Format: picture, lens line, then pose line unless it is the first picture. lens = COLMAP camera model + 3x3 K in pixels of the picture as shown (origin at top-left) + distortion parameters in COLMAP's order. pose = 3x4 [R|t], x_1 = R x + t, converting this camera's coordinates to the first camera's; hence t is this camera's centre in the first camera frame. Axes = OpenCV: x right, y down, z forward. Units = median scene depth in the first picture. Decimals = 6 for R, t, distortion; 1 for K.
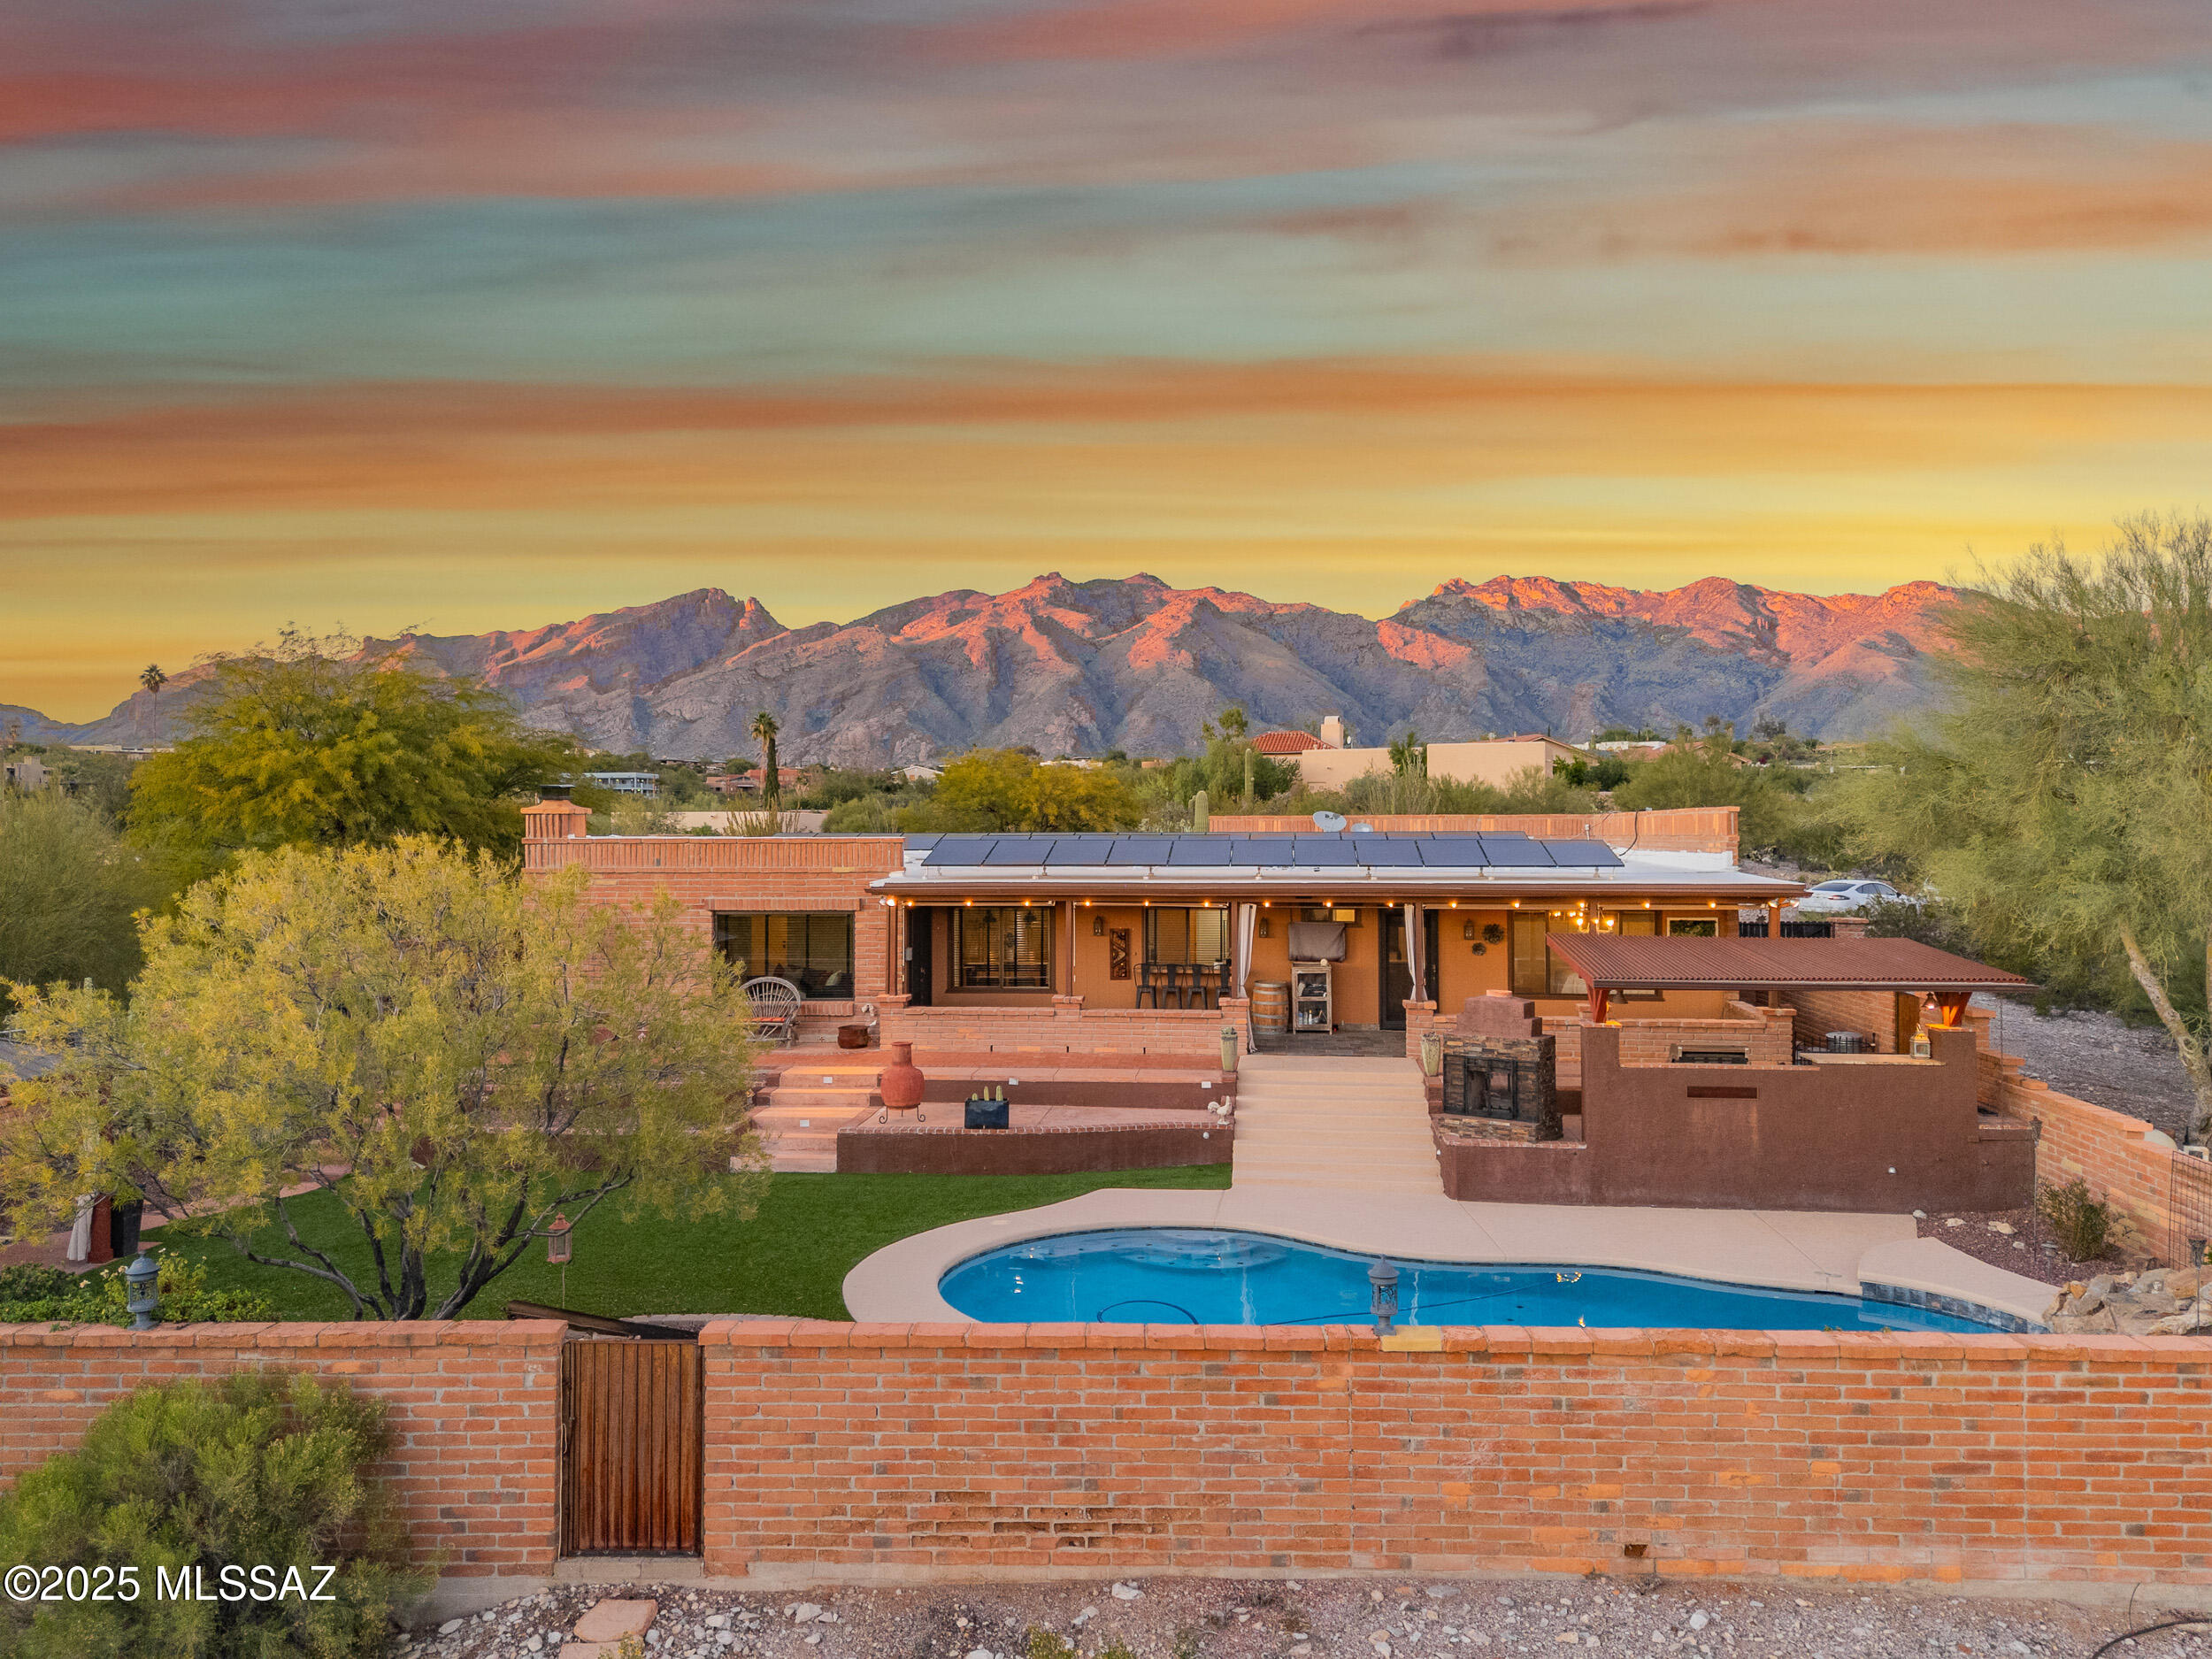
lens RADIAL K [[1616.3, 0, 1110.2], [0, 1616.3, 819.5], [0, 0, 1]] dist [0.069756, -0.061923]
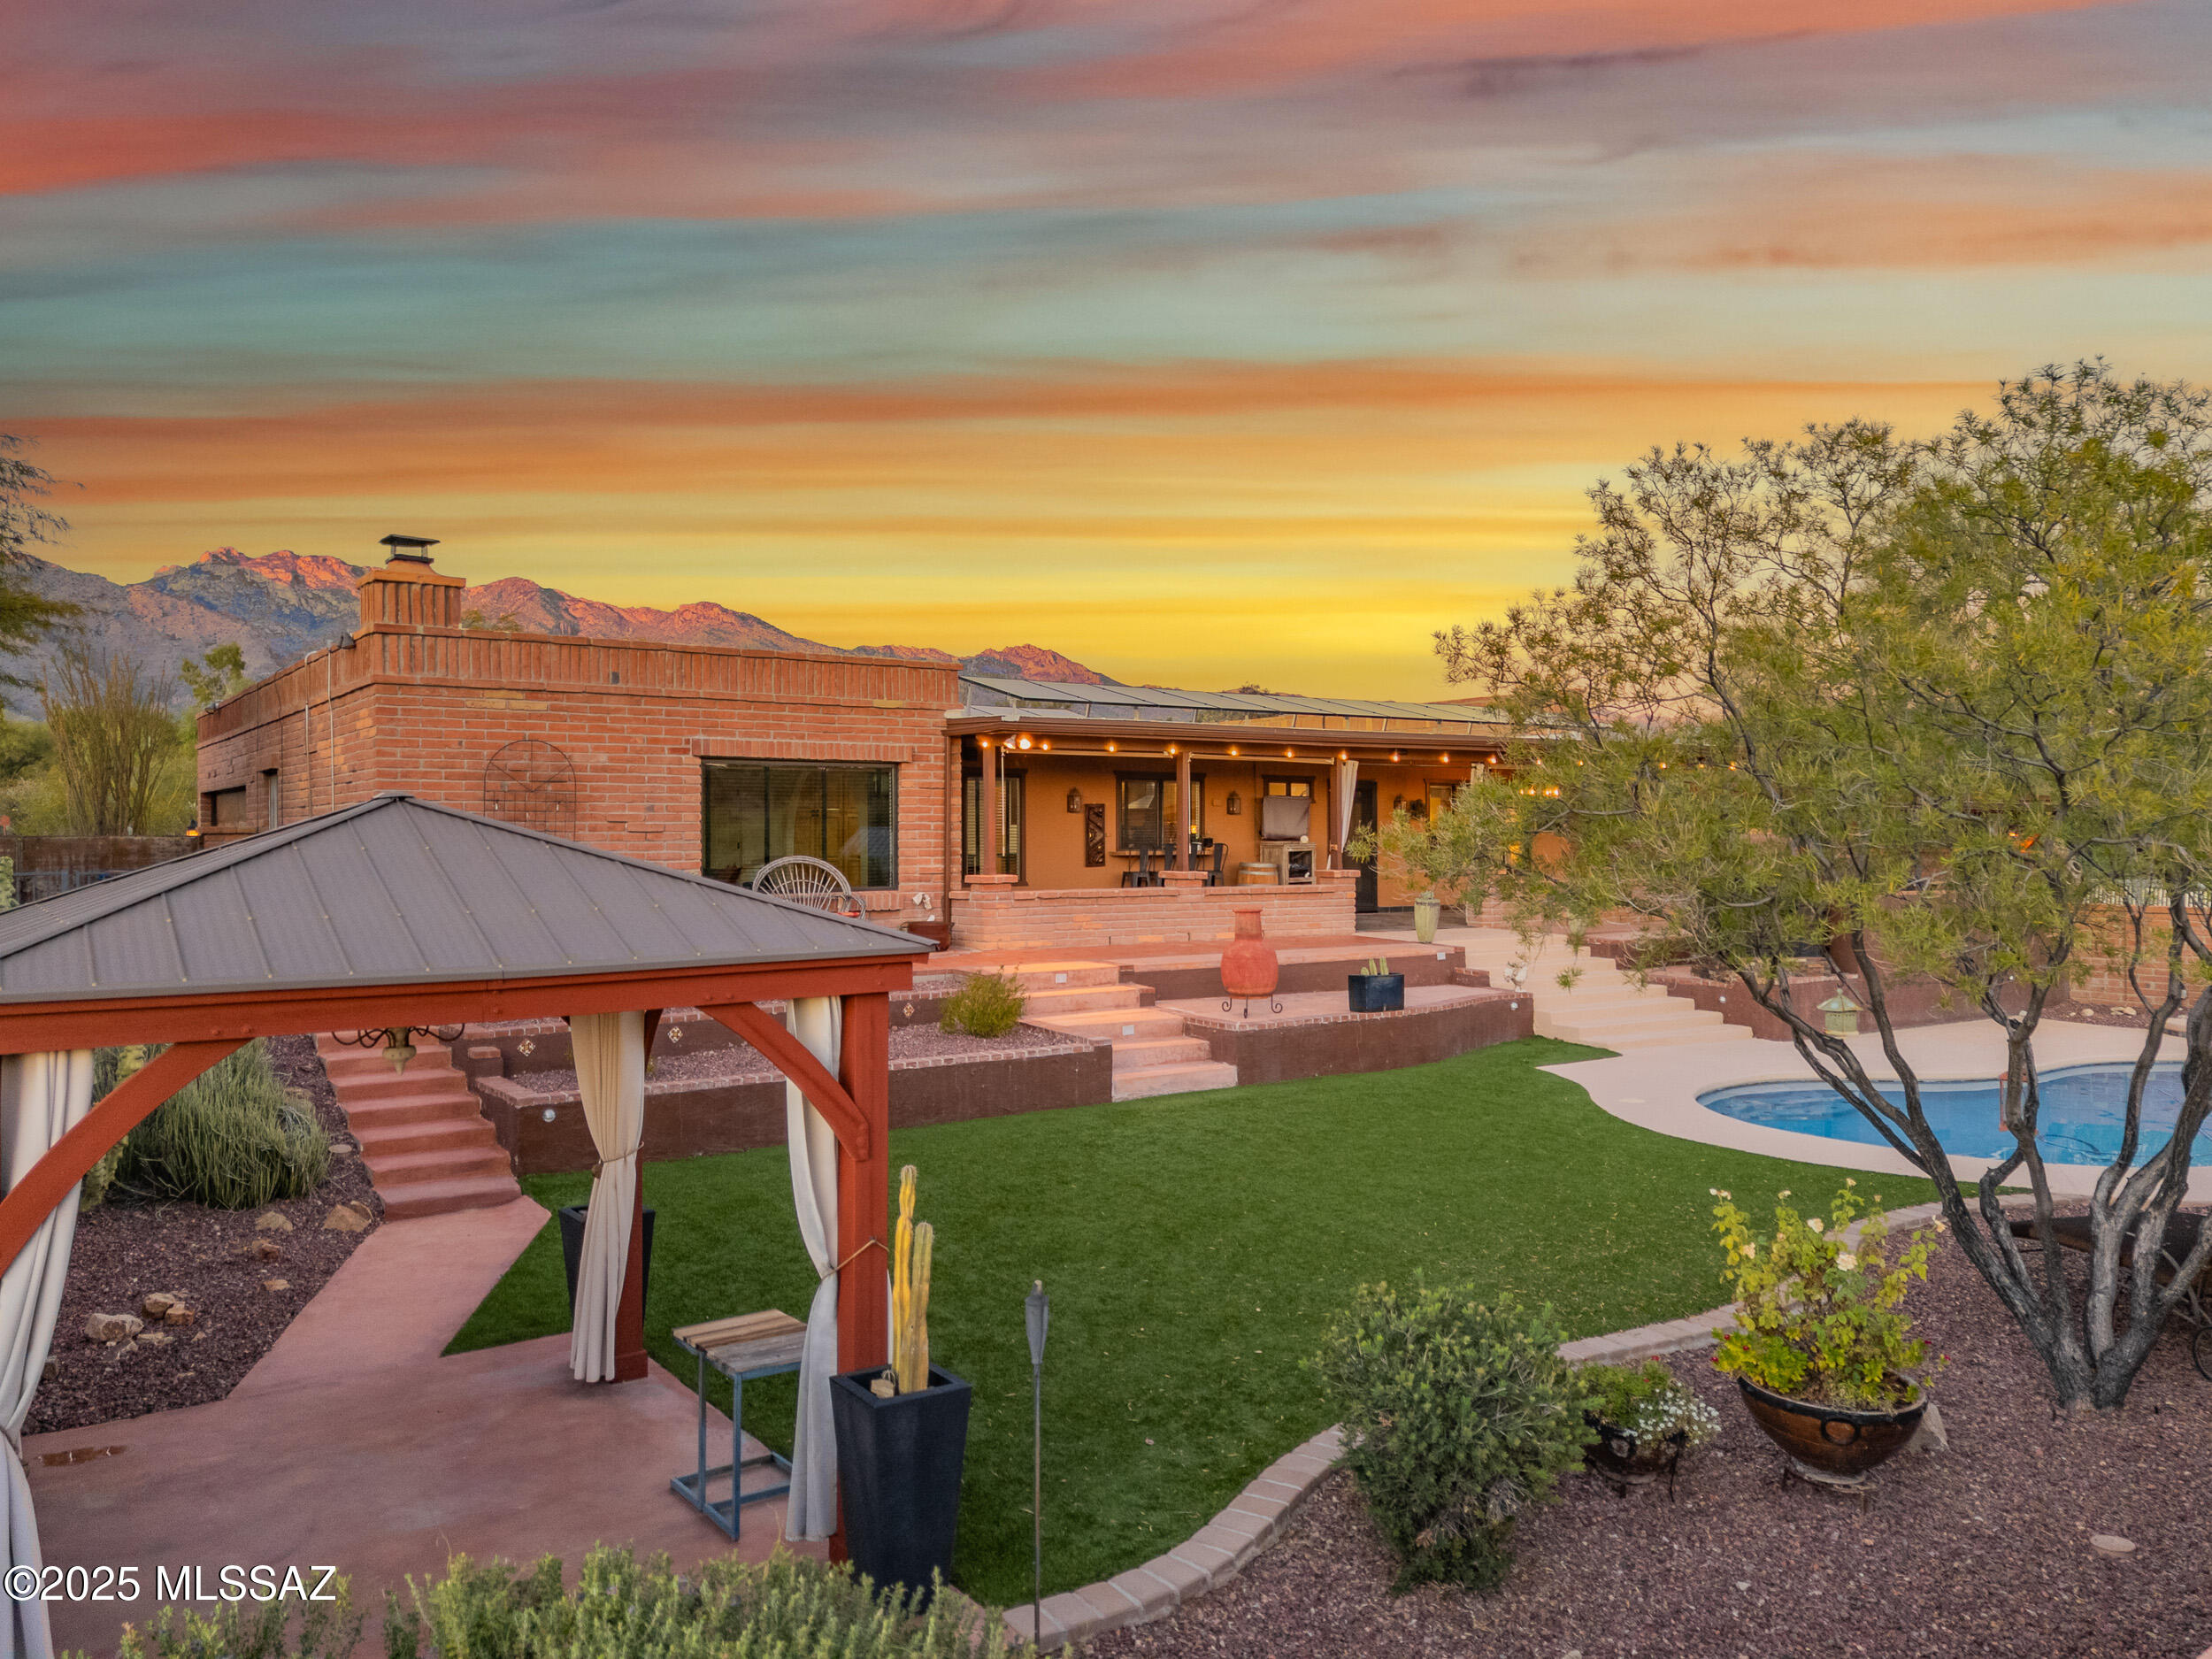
lens RADIAL K [[1616.3, 0, 1112.2], [0, 1616.3, 818.9], [0, 0, 1]] dist [0.069756, -0.061923]
pose [[0.761566, 0.006155, 0.648058, -0.666596], [-0.005864, 0.999979, -0.002606, 0.100461], [-0.648061, -0.001816, 0.761587, 0.487301]]
